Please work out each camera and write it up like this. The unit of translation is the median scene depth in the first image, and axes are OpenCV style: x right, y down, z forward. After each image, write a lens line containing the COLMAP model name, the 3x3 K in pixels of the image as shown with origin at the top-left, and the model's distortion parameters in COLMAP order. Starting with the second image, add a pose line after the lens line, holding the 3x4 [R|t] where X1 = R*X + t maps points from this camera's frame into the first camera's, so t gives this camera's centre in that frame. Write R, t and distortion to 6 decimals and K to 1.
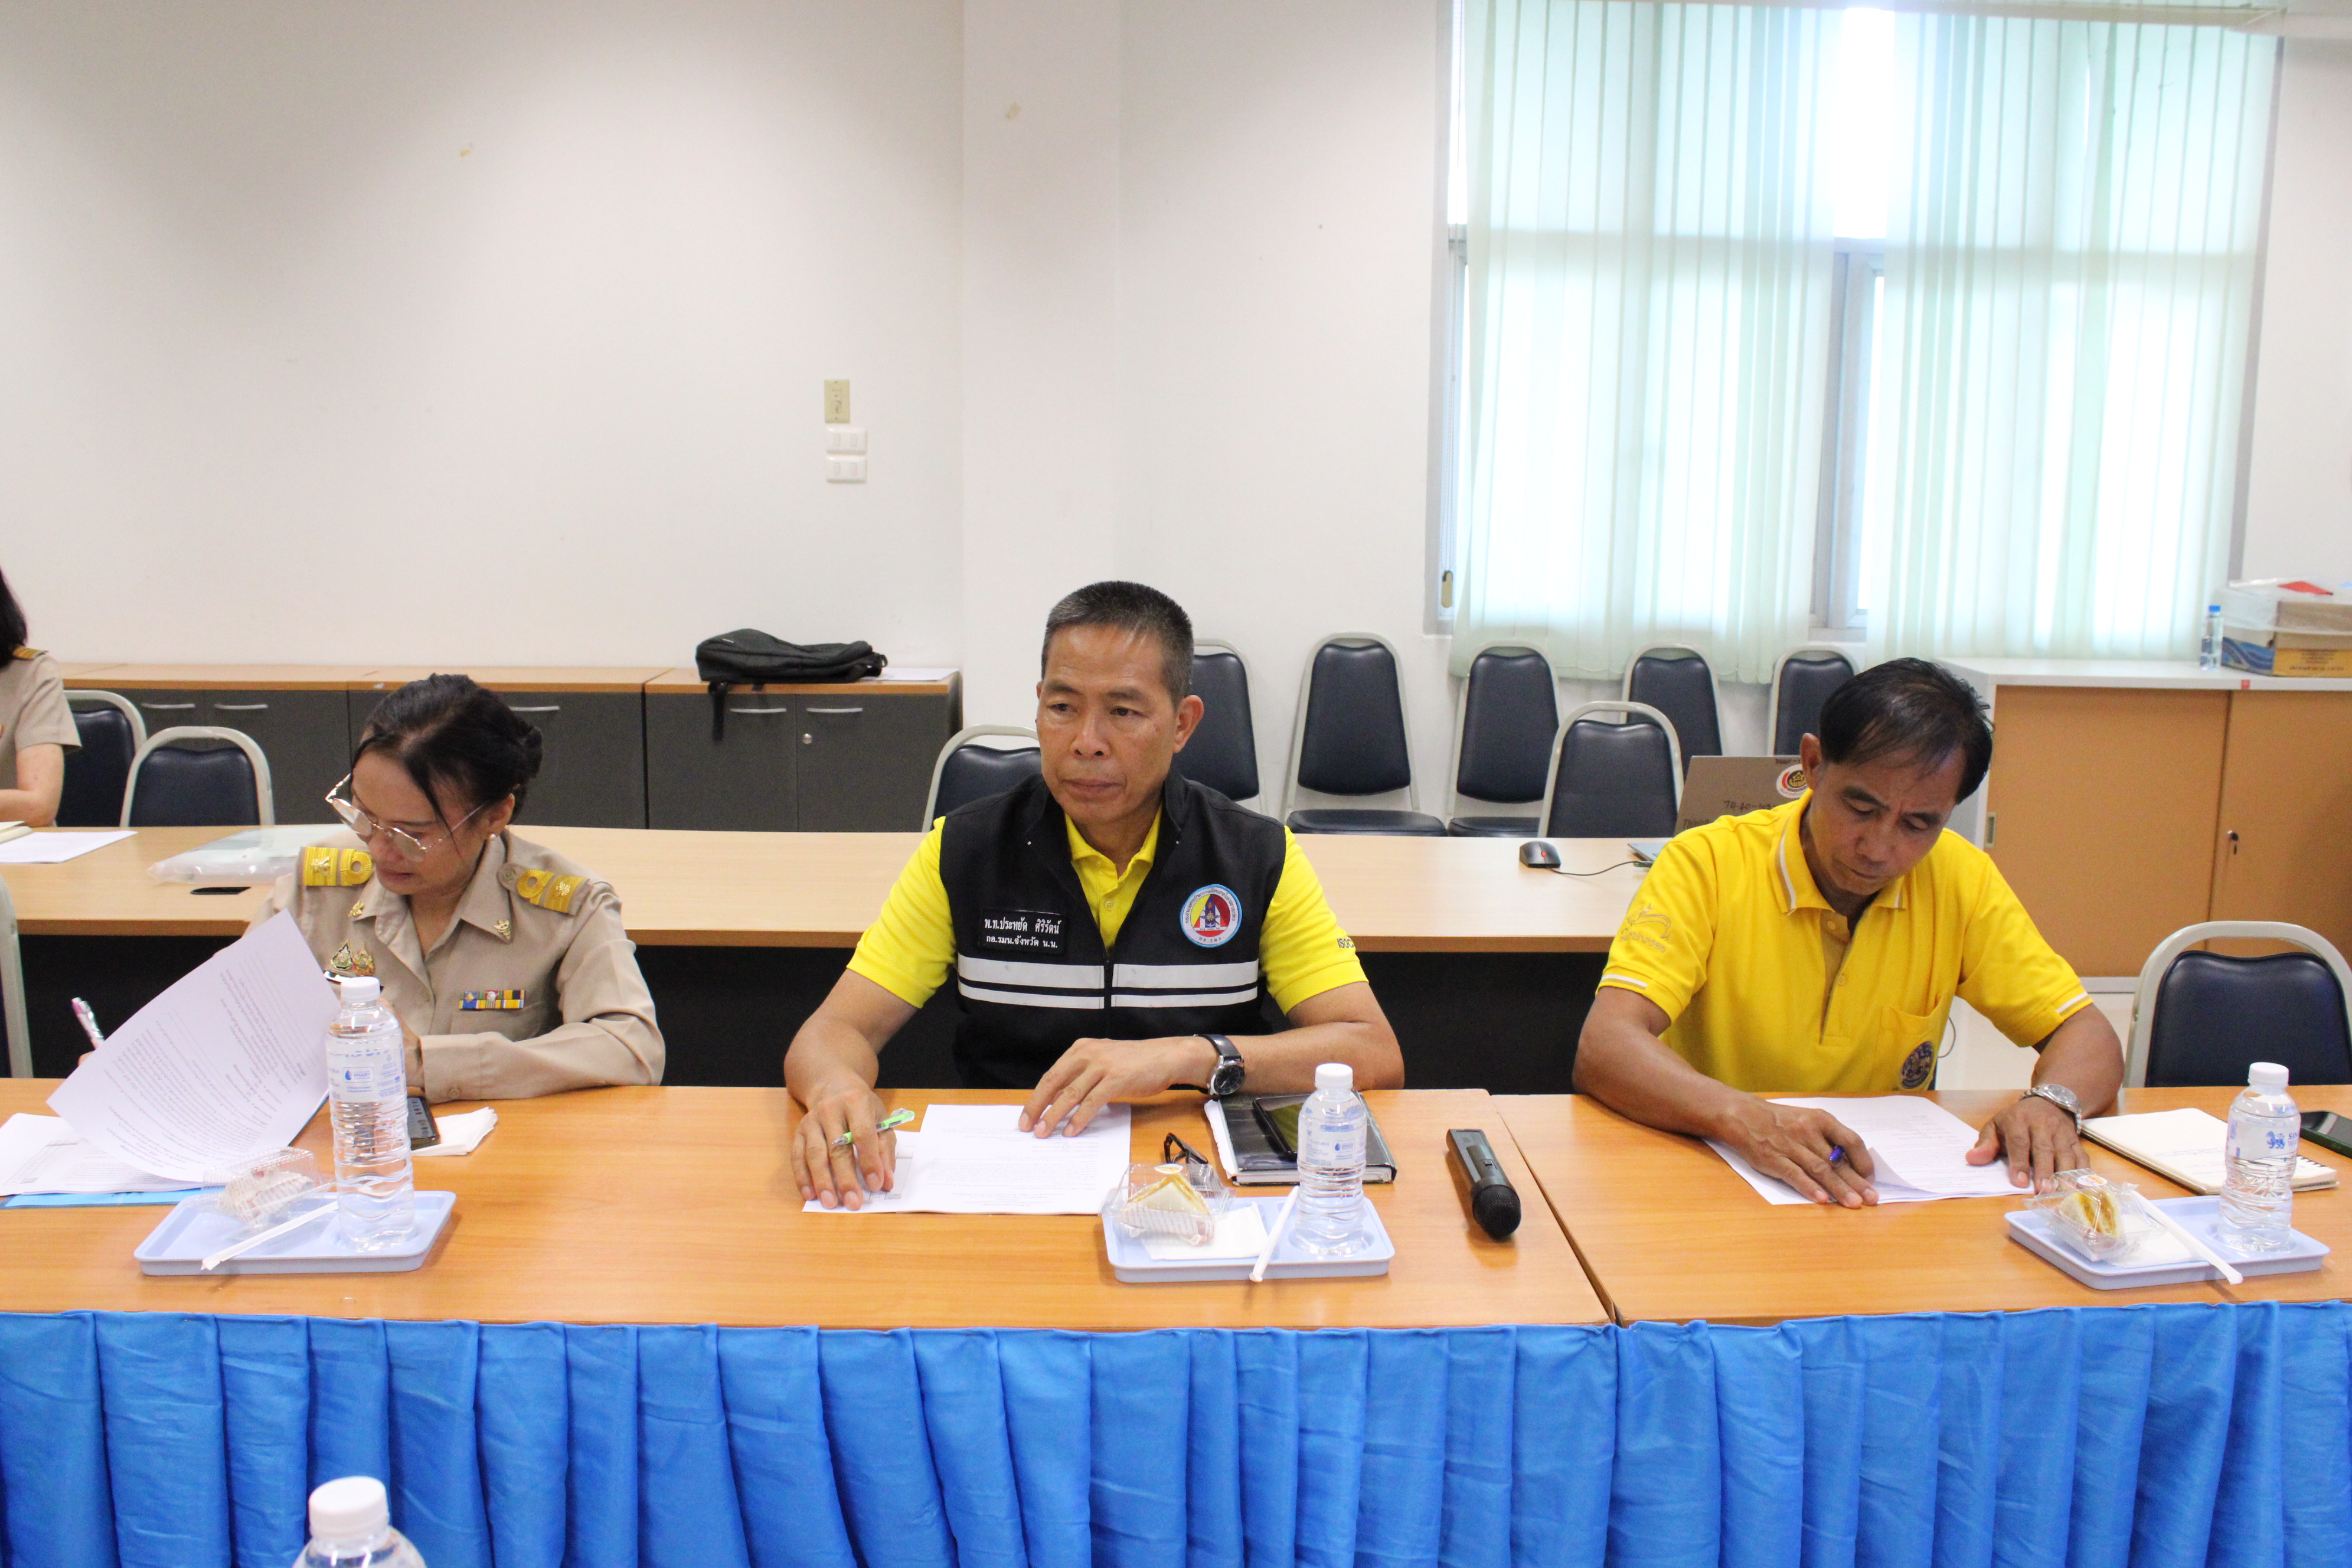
lens RADIAL K [[2102.8, 0, 1181.8], [0, 2102.8, 775.7], [0, 0, 1]] dist [-0.125955, 0.058377]
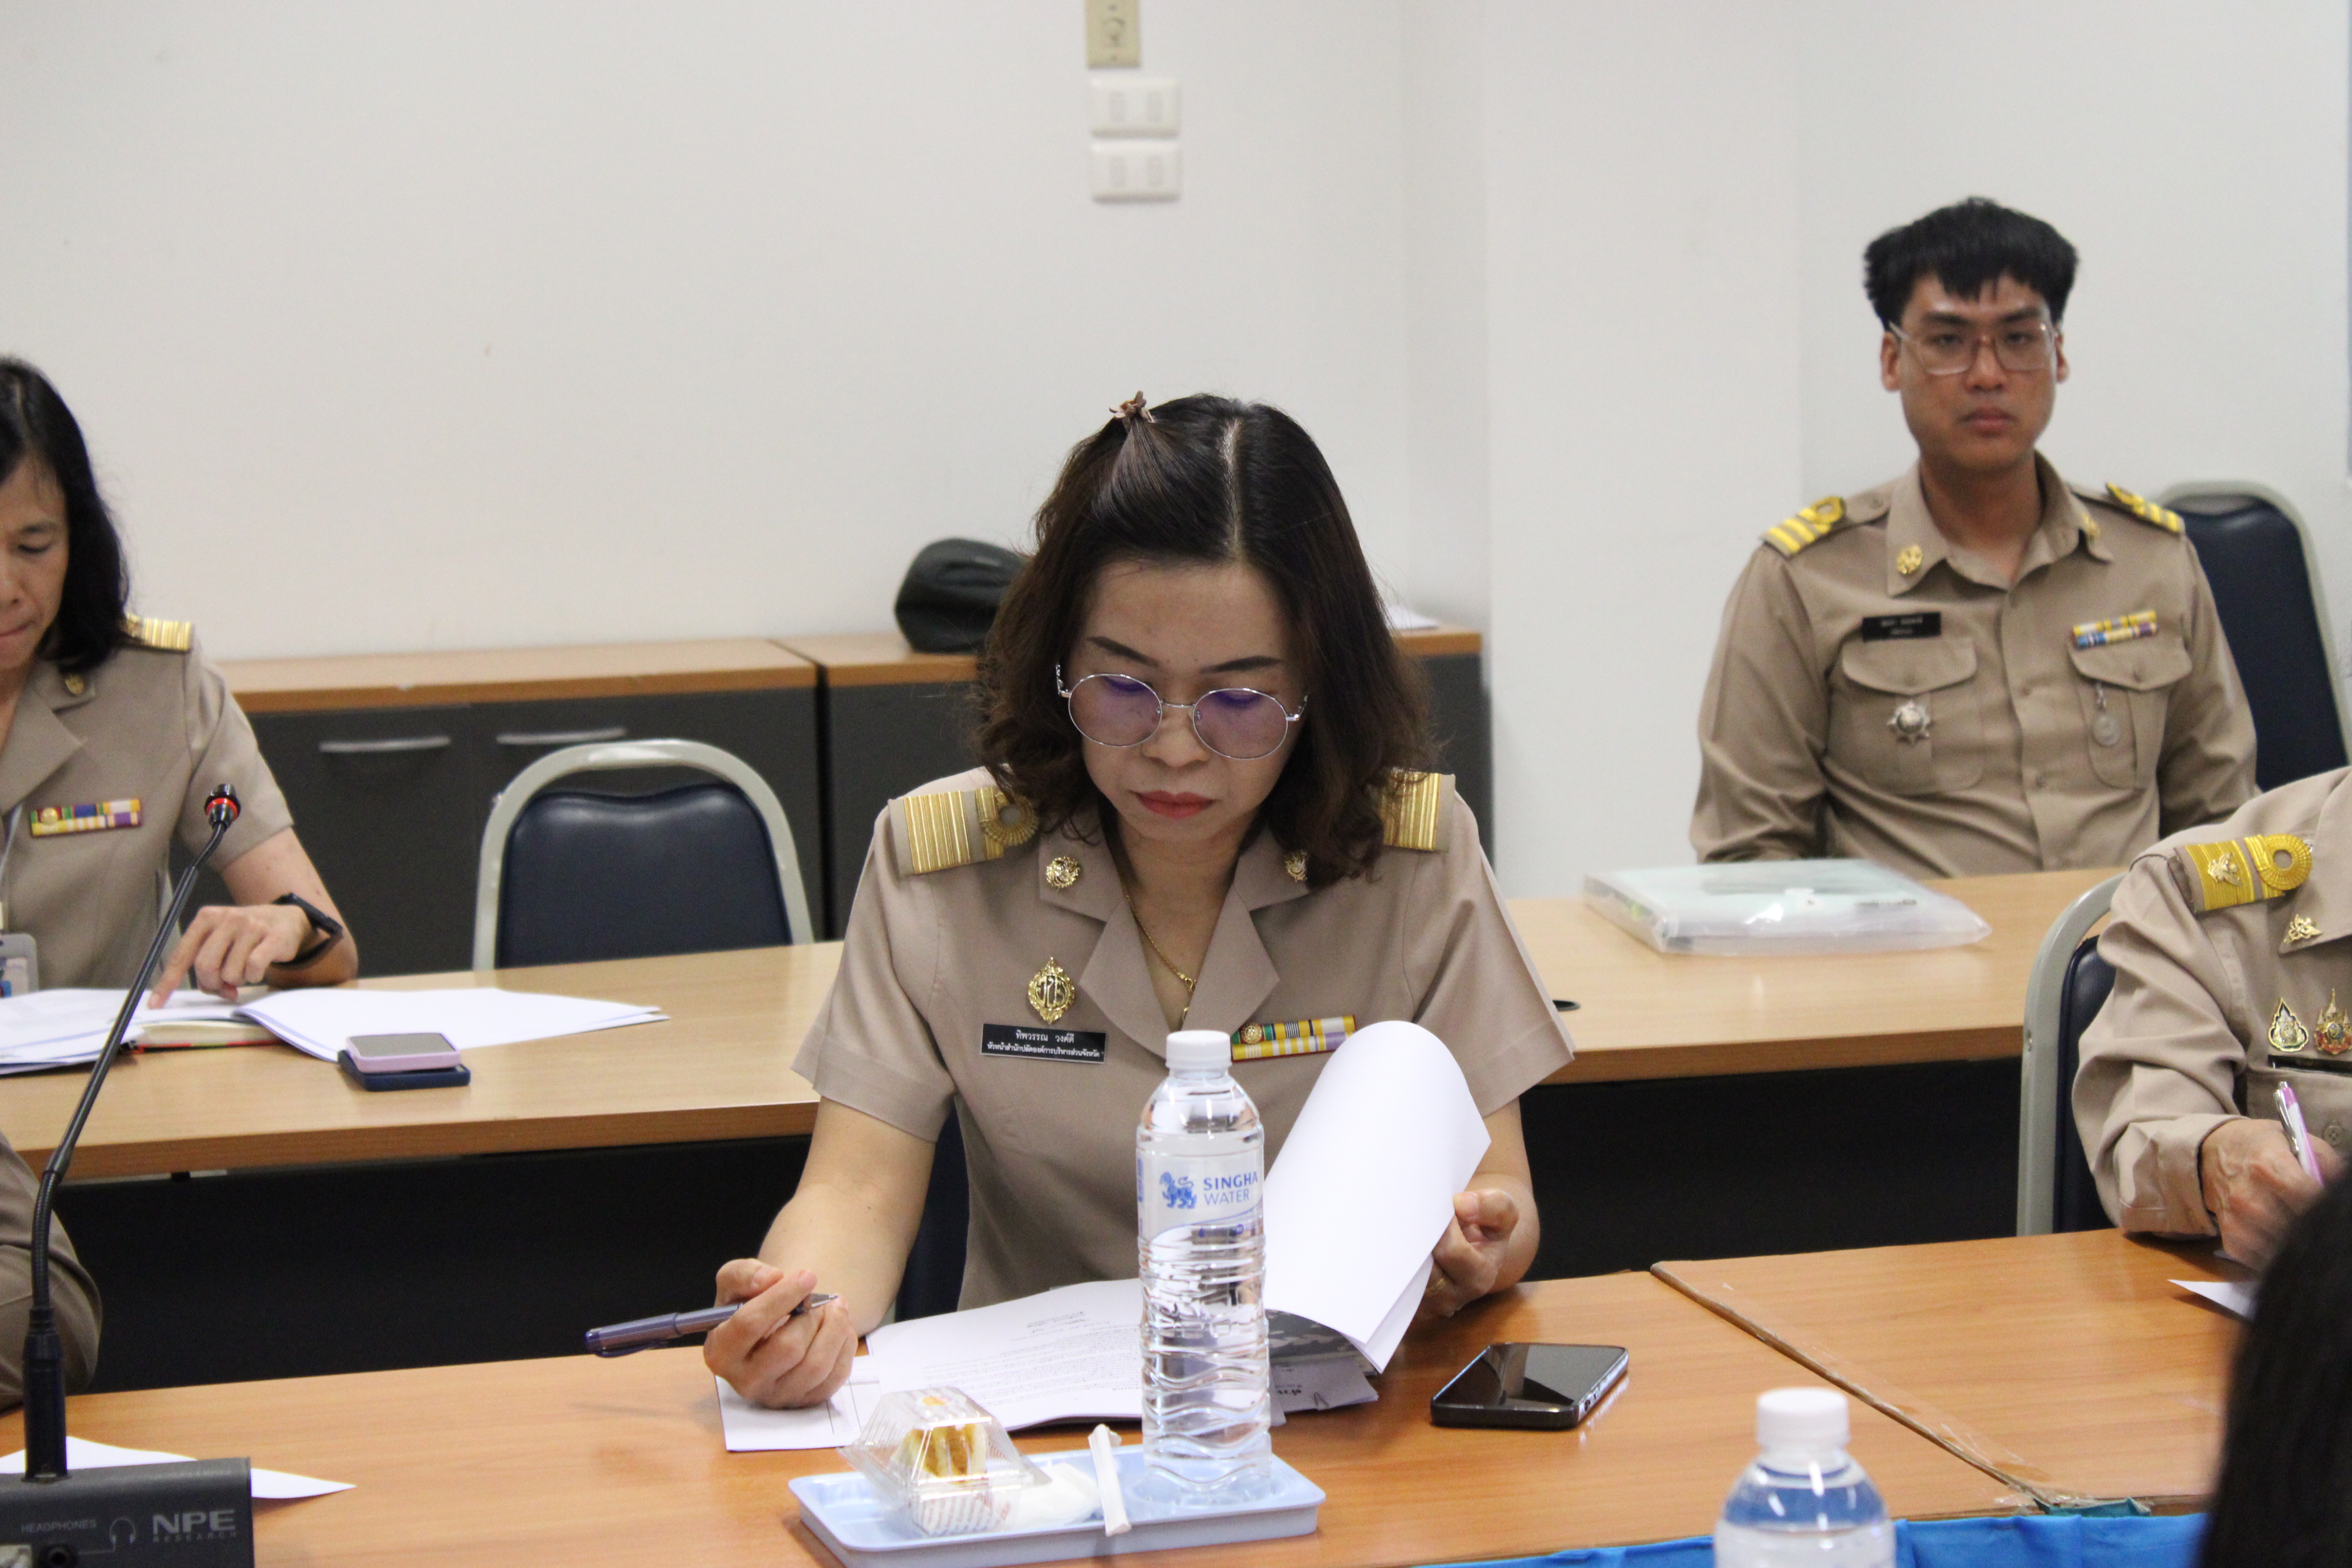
lens RADIAL K [[5615.8, 0, 1193.8], [0, 5615.8, 826.5], [0, 0, 1]] dist [0.133343, 0.000000]
pose [[0.970963, -0.066295, 0.229861, -0.448208], [0.074155, 0.996915, -0.025714, 0.025660], [-0.227447, 0.042012, 0.972884, -0.172427]]
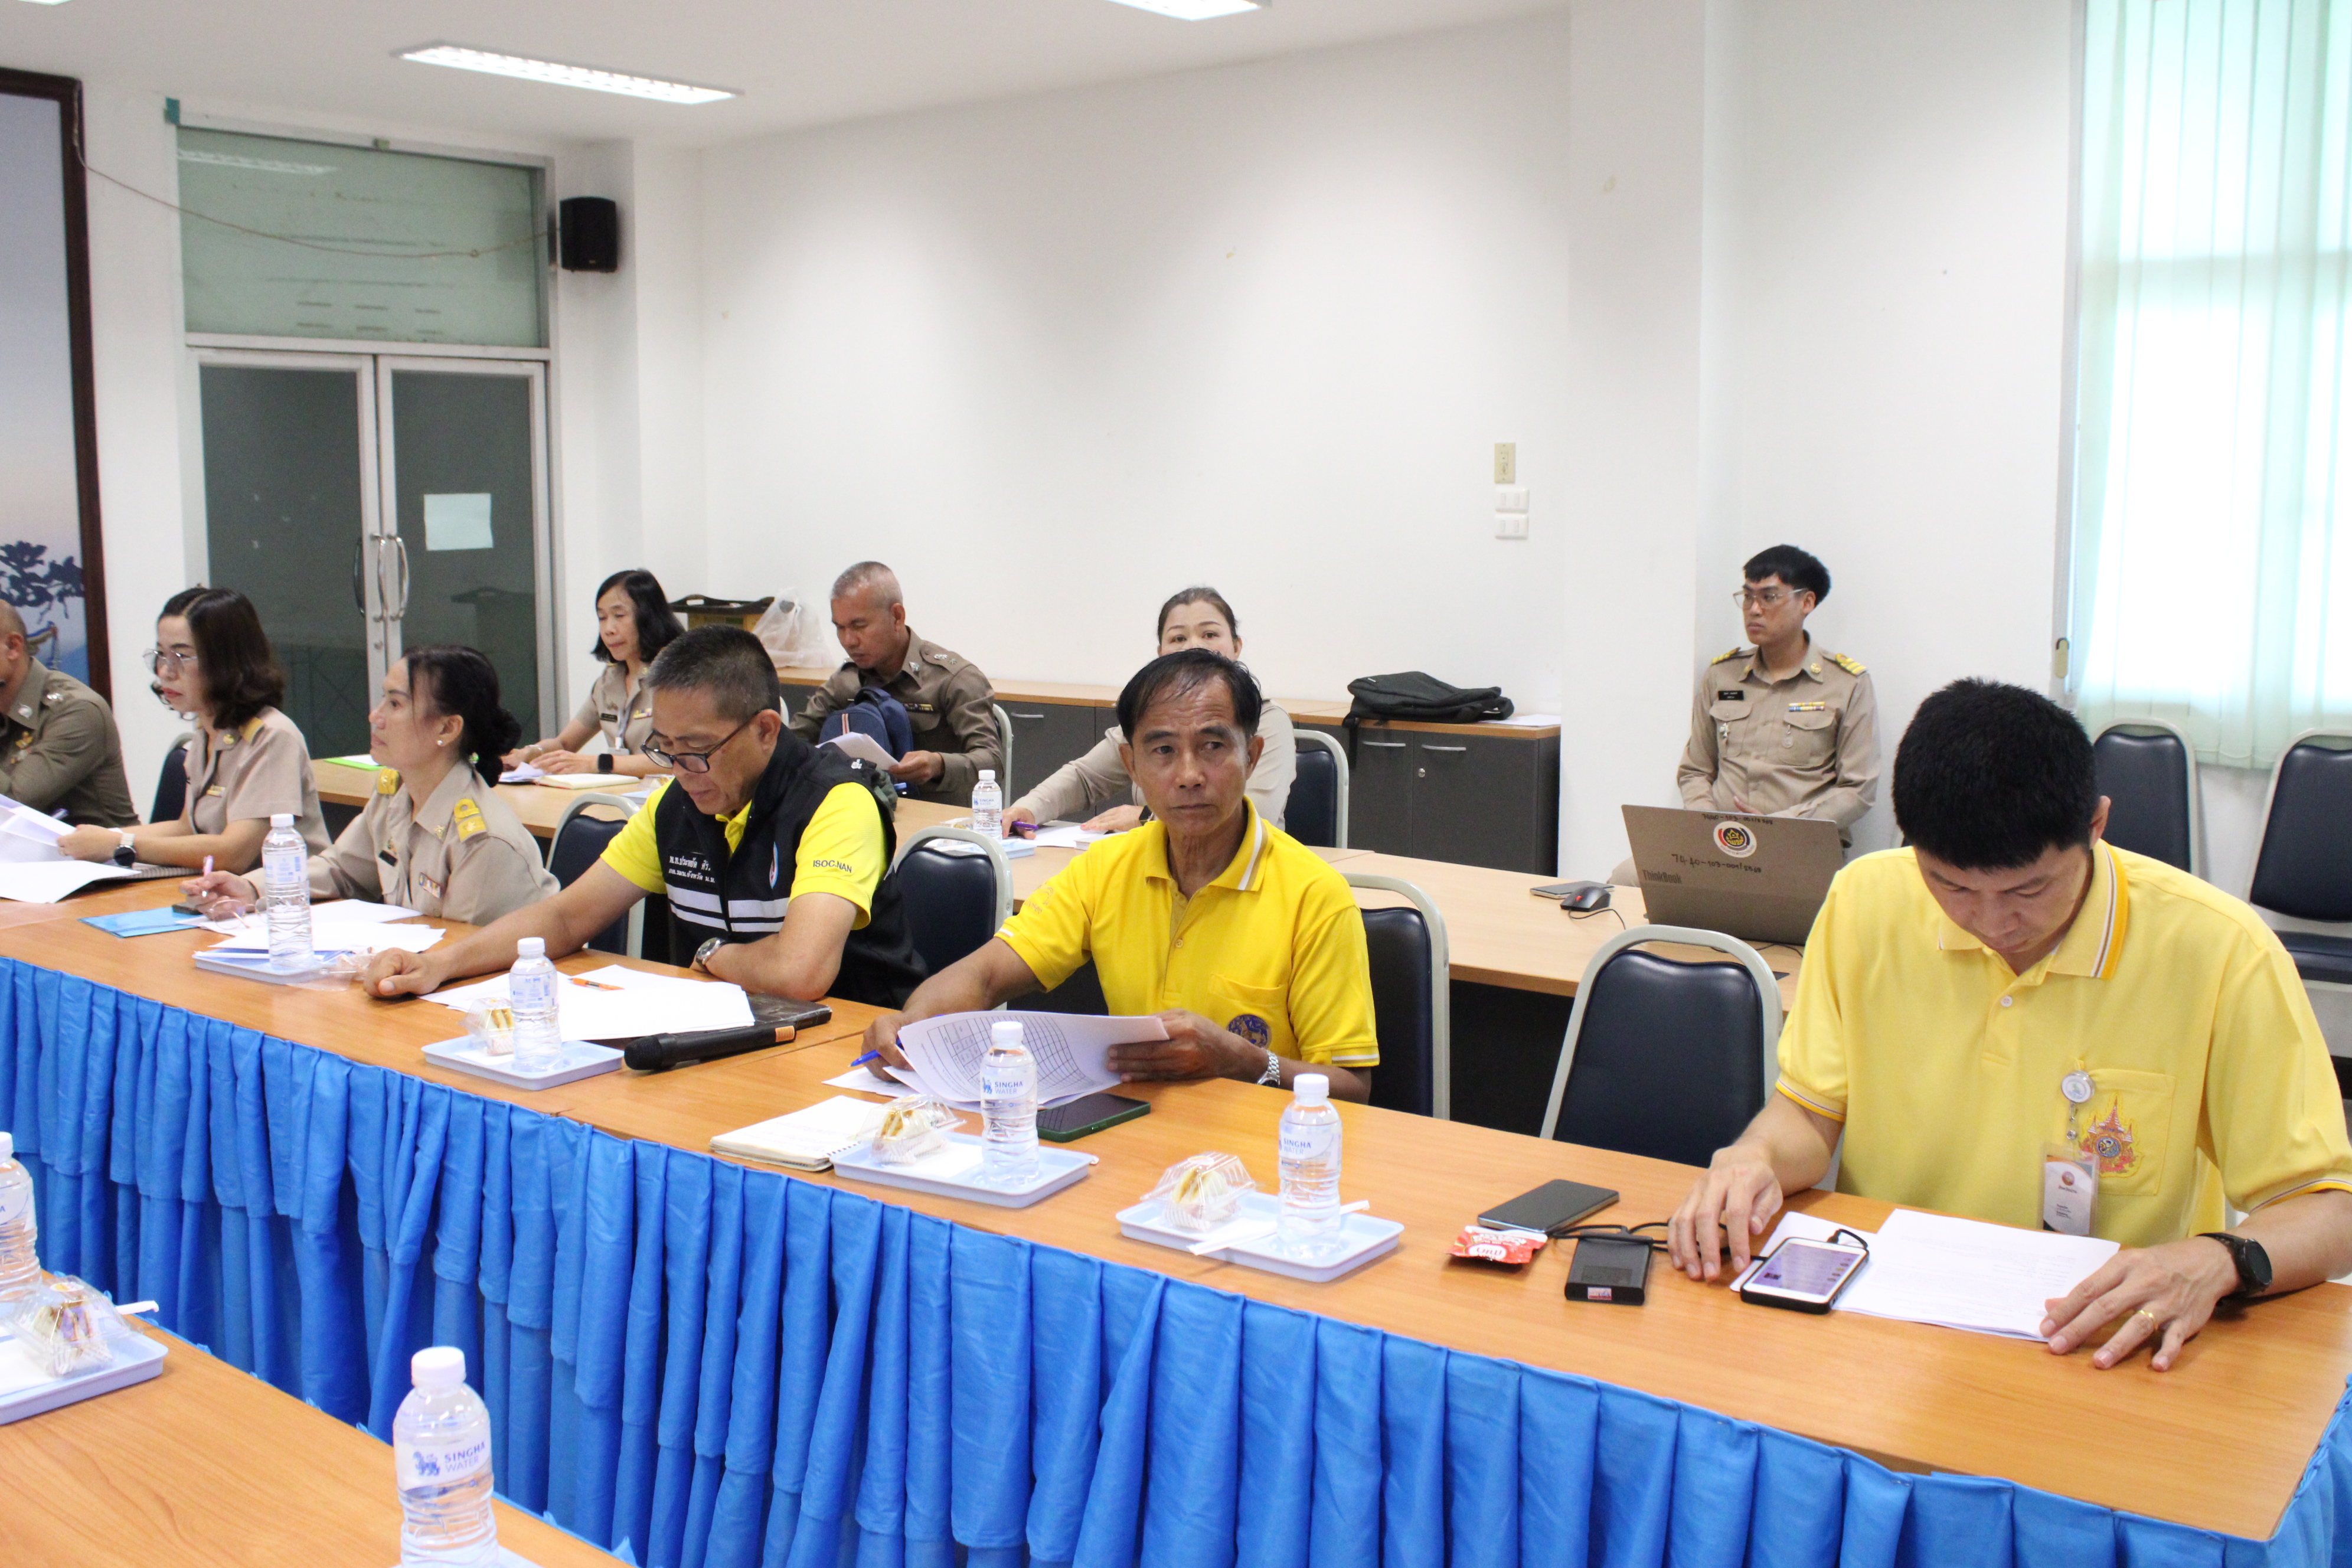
lens RADIAL K [[2229.4, 0, 1224.3], [0, 2229.4, 789.5], [0, 0, 1]] dist [-0.086874, 0.000000]
pose [[0.772162, 0.068931, -0.631676, 0.469164], [-0.088619, 0.996066, 0.000367, 0.000050], [0.629216, 0.055695, 0.775232, 0.033202]]
